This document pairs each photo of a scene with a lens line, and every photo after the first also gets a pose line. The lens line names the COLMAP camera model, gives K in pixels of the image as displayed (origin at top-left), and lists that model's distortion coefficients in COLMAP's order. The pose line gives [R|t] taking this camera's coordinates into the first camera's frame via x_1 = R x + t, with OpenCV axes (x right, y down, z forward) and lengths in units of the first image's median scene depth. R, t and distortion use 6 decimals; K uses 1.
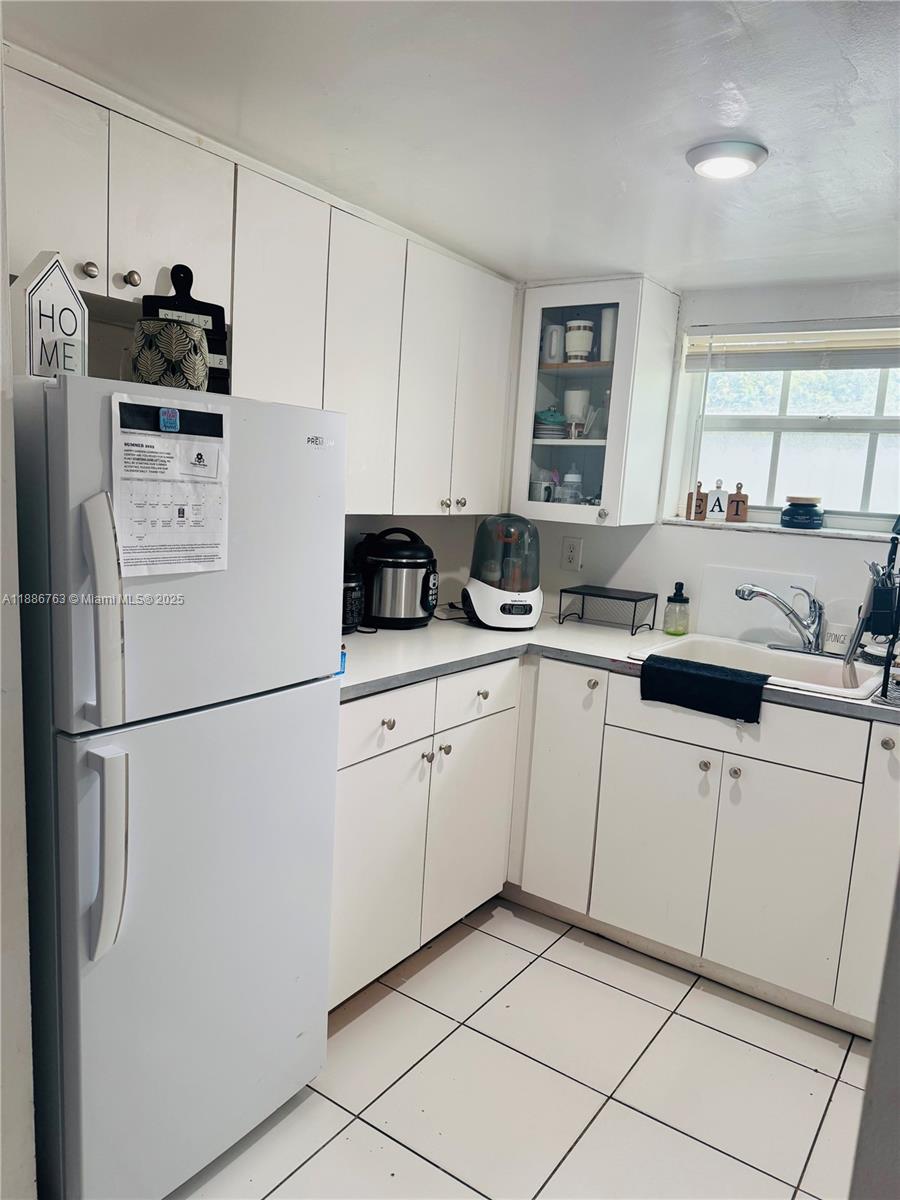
lens RADIAL K [[854.8, 0, 430.0], [0, 854.8, 607.2], [0, 0, 1]] dist [0.078735, -0.079951]
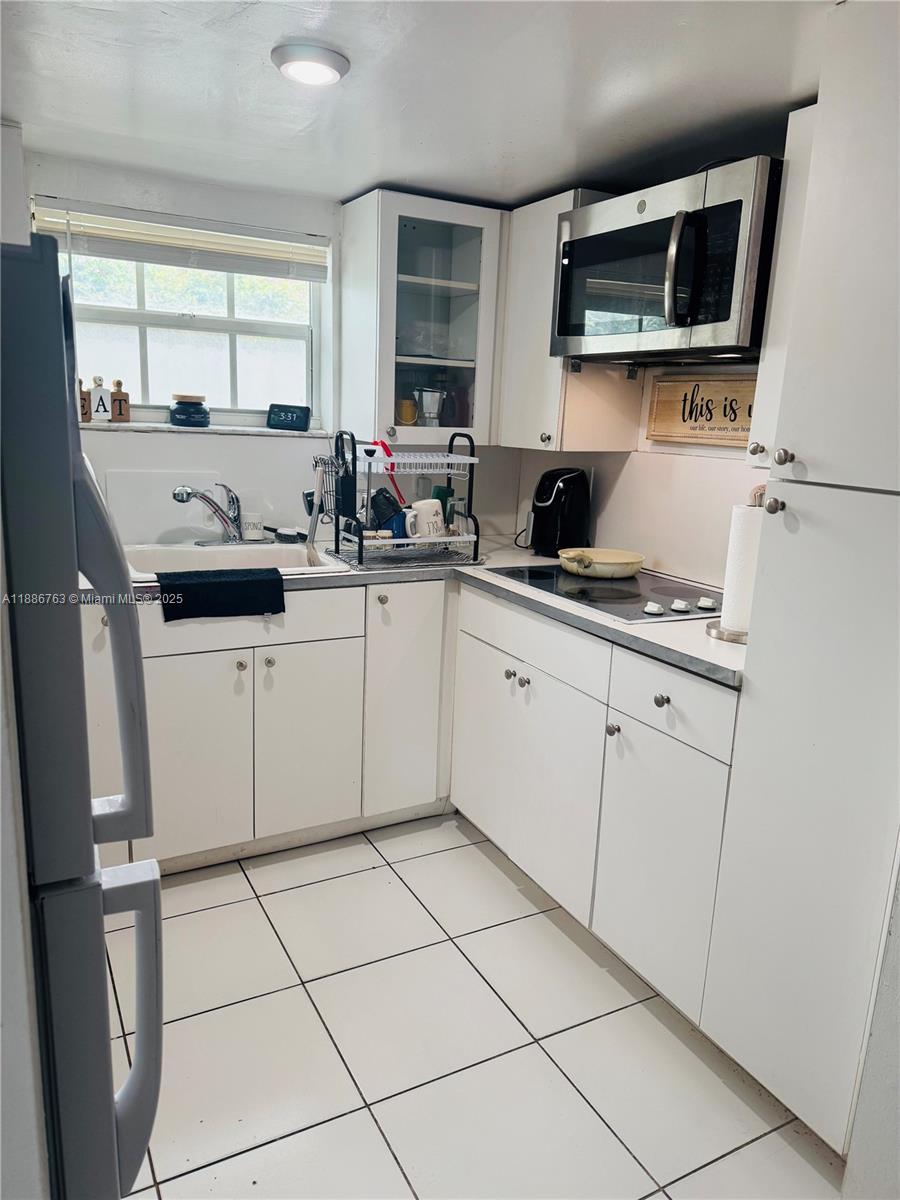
lens RADIAL K [[854.8, 0, 441.4], [0, 854.8, 606.5], [0, 0, 1]] dist [0.078735, -0.079951]
pose [[0.433001, -0.238457, 0.869280, -0.404546], [0.117006, 0.971084, 0.208101, -0.064006], [-0.893767, 0.011603, 0.448381, 0.282277]]
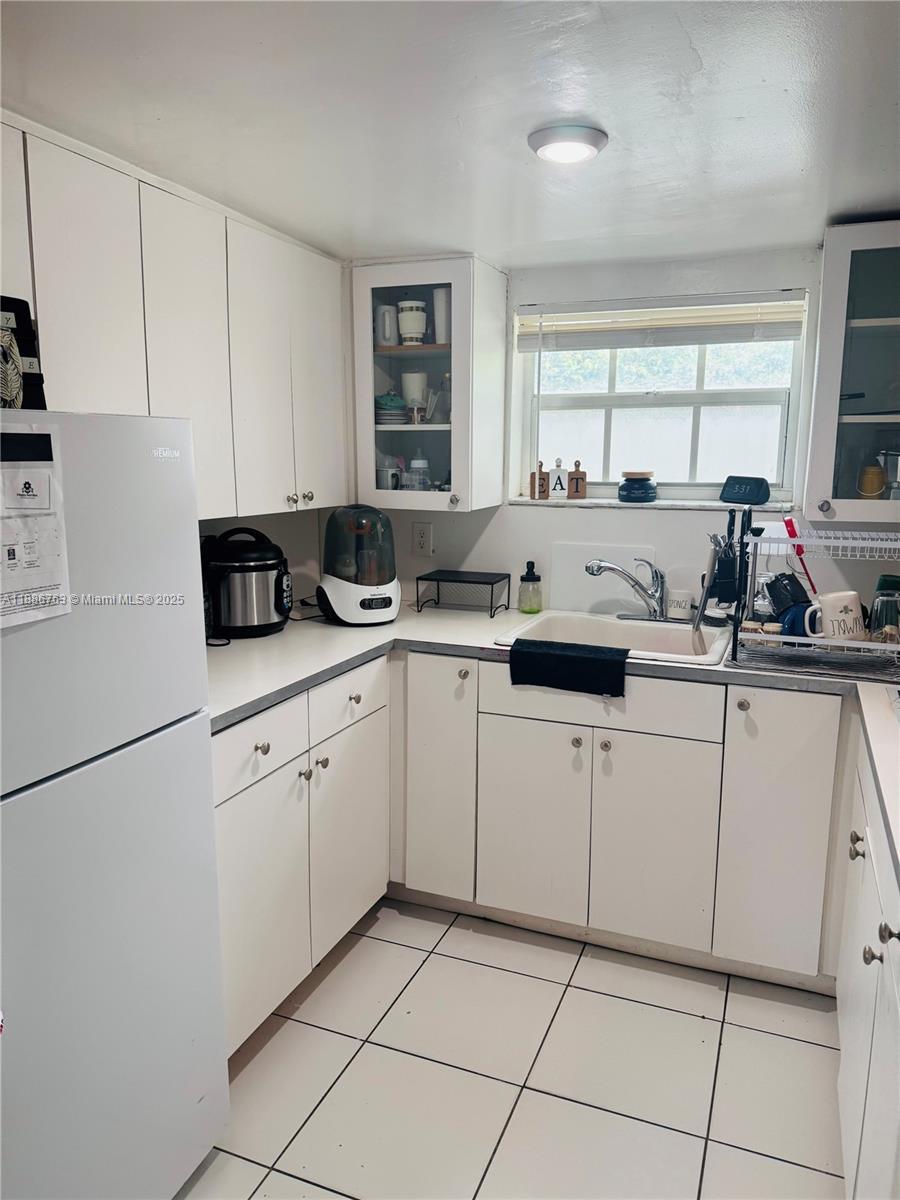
lens RADIAL K [[854.8, 0, 452.8], [0, 854.8, 607.0], [0, 0, 1]] dist [0.078735, -0.079951]
pose [[0.969632, -0.094254, 0.225676, -0.034924], [0.086343, 0.995262, 0.044696, -0.030944], [-0.228820, -0.023853, 0.973176, 0.039379]]
